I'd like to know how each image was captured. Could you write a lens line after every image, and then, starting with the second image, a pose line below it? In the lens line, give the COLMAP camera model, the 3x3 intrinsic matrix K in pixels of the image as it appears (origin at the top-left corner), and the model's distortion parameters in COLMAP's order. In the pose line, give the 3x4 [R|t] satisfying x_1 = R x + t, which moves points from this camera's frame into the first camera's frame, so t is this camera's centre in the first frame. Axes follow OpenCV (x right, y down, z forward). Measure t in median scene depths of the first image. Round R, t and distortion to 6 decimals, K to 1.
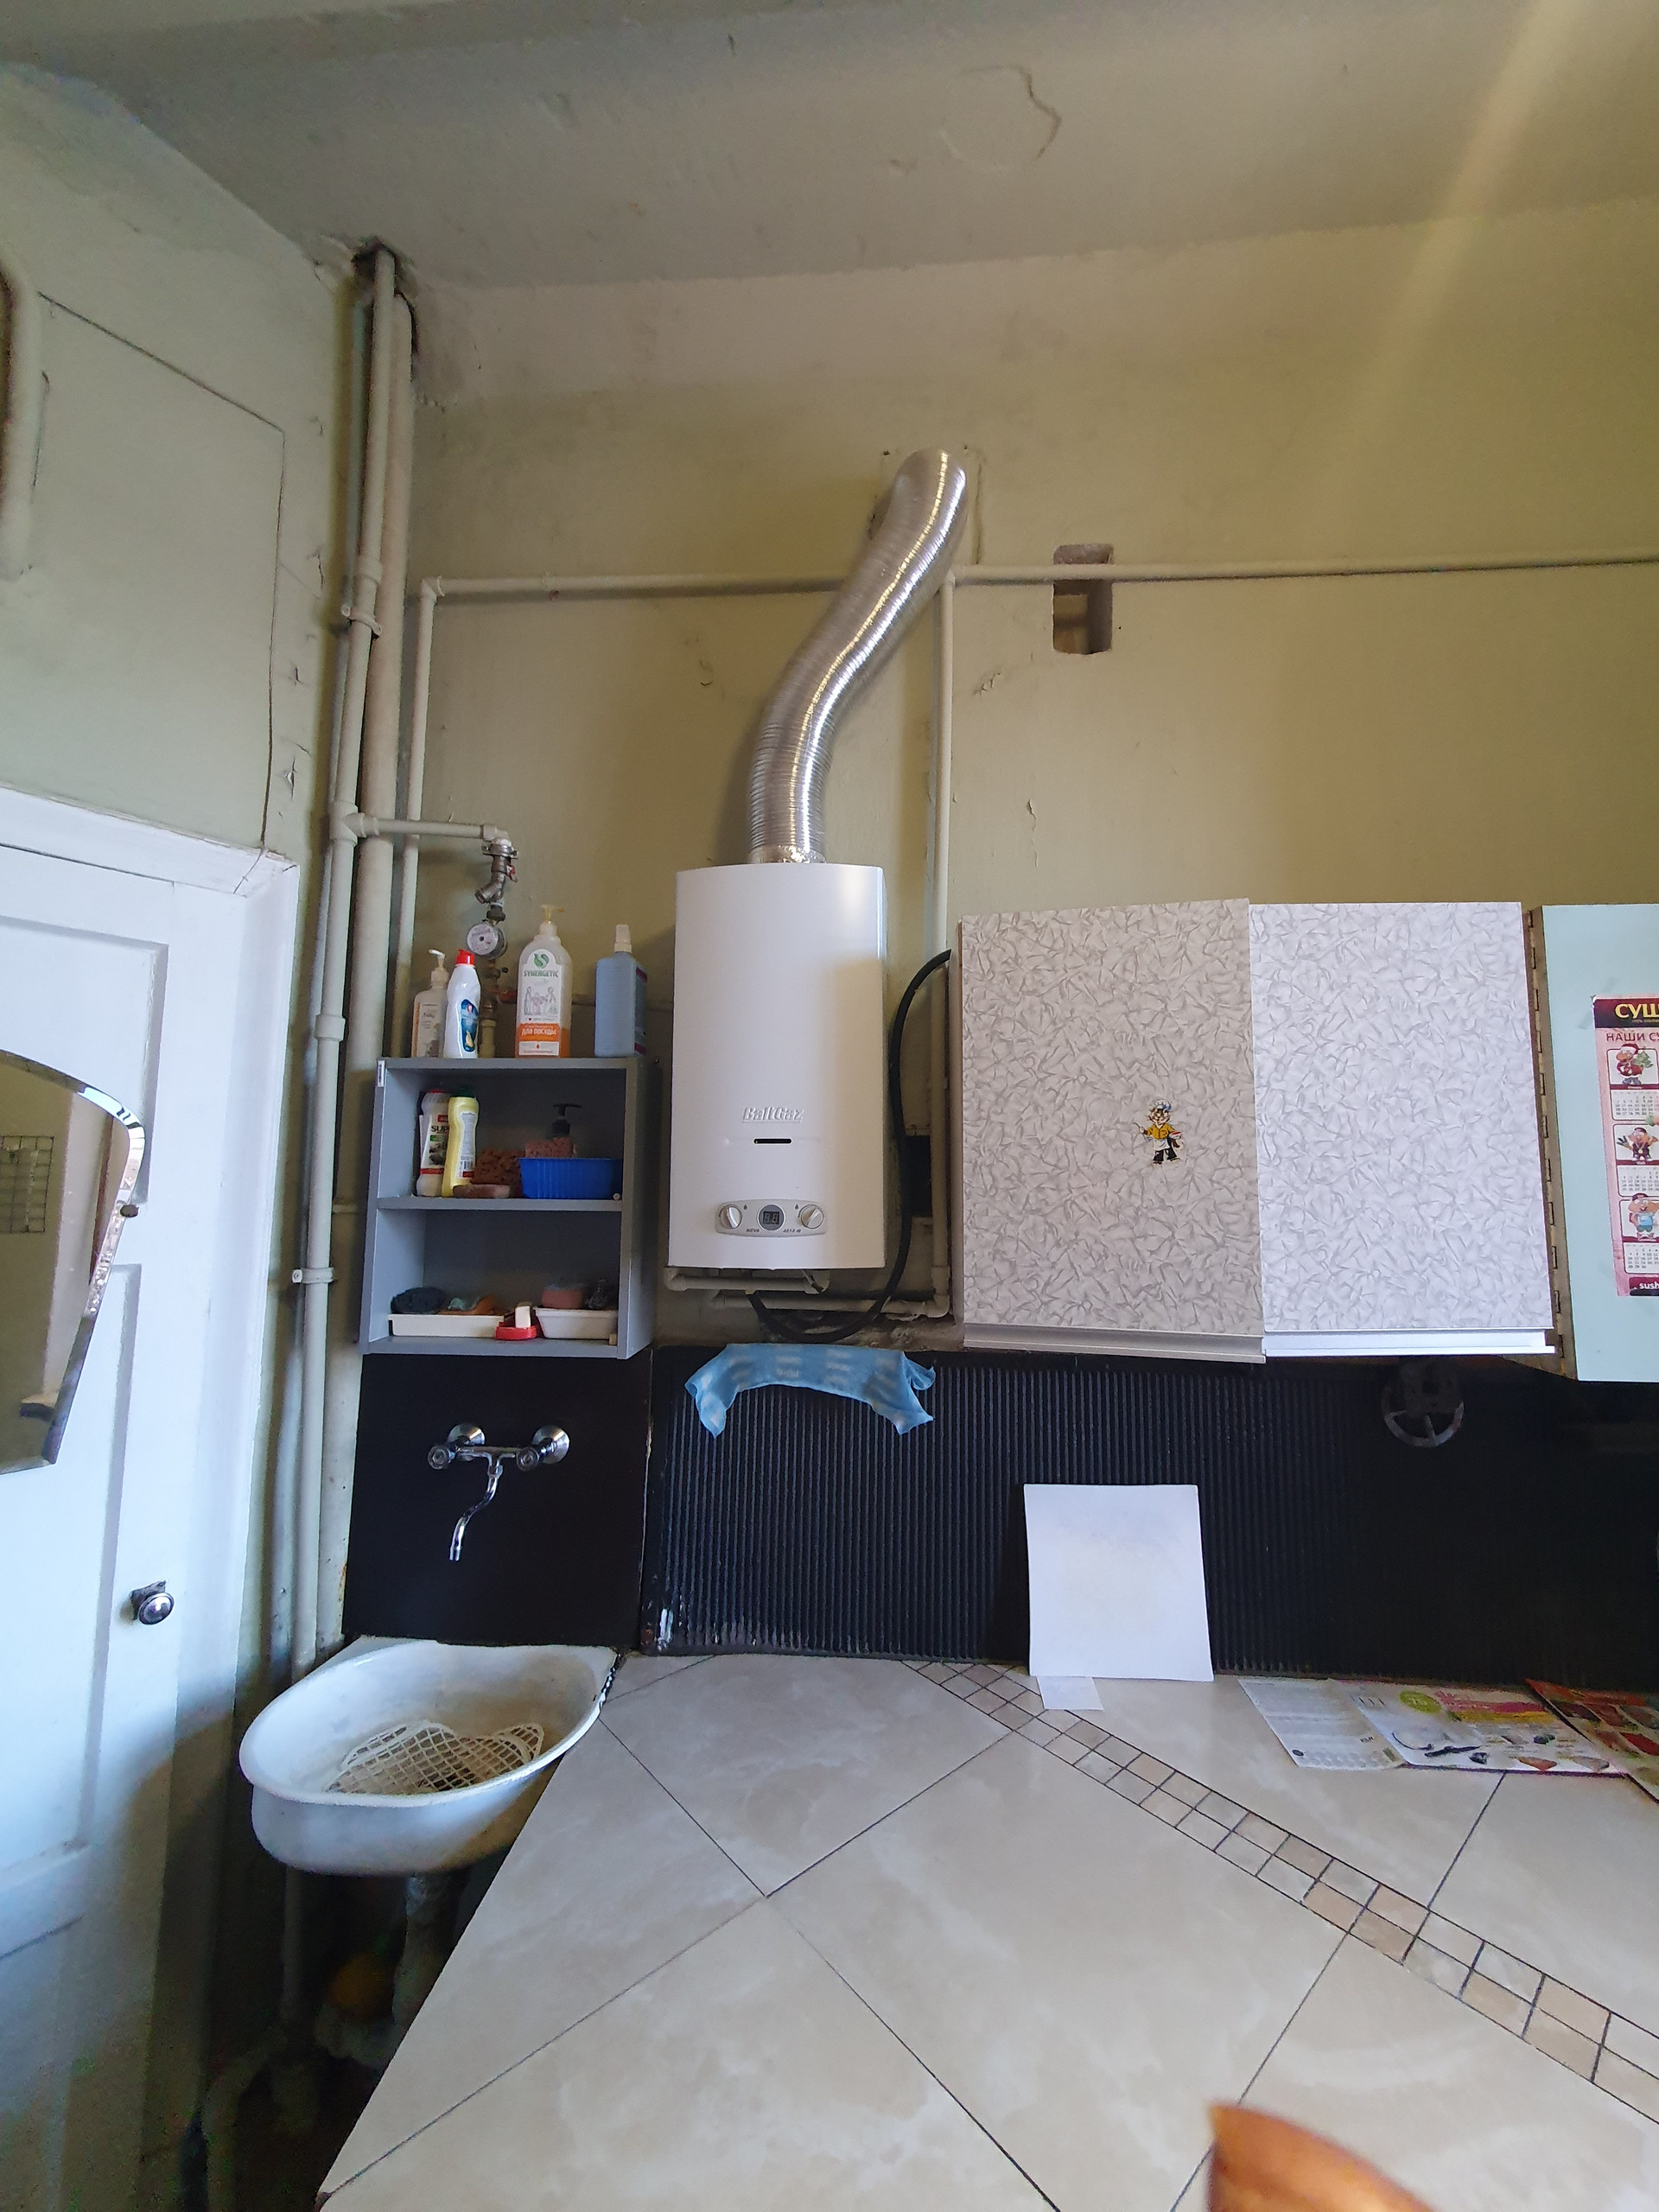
lens RADIAL K [[875.0, 0, 843.1], [0, 875.0, 1090.4], [0, 0, 1]] dist [0.008028, -0.001994]
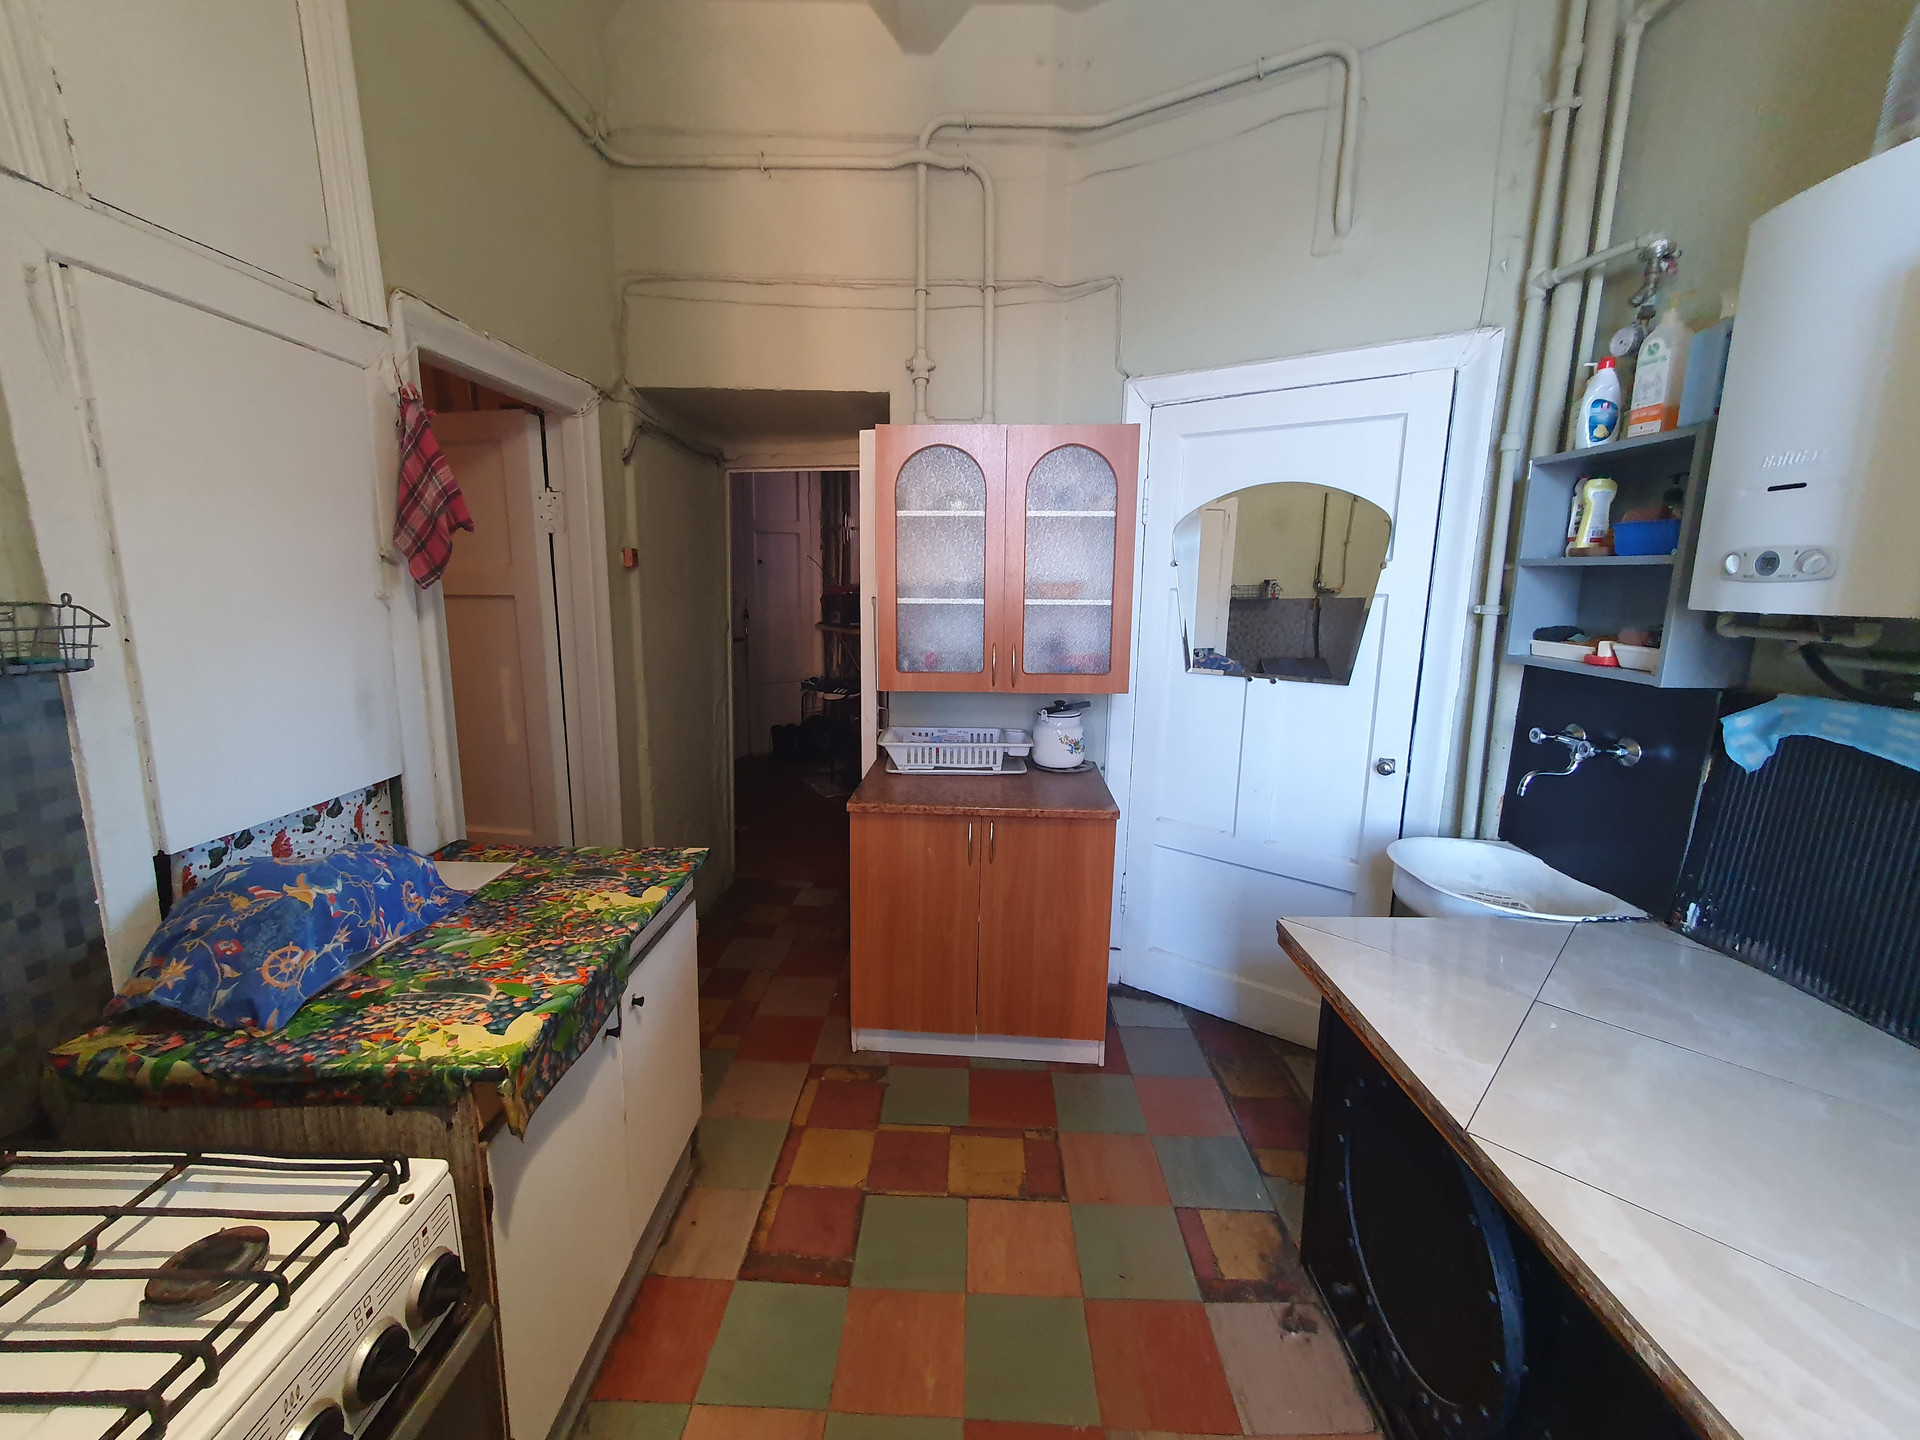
lens RADIAL K [[759.5, 0, 961.4], [0, 759.5, 706.6], [0, 0, 1]] dist [0.008028, -0.001994]
pose [[0.047180, 0.163340, -0.985441, 0.728181], [0.088592, 0.981968, 0.167006, 0.070565], [0.994950, -0.095182, 0.031859, 0.008348]]
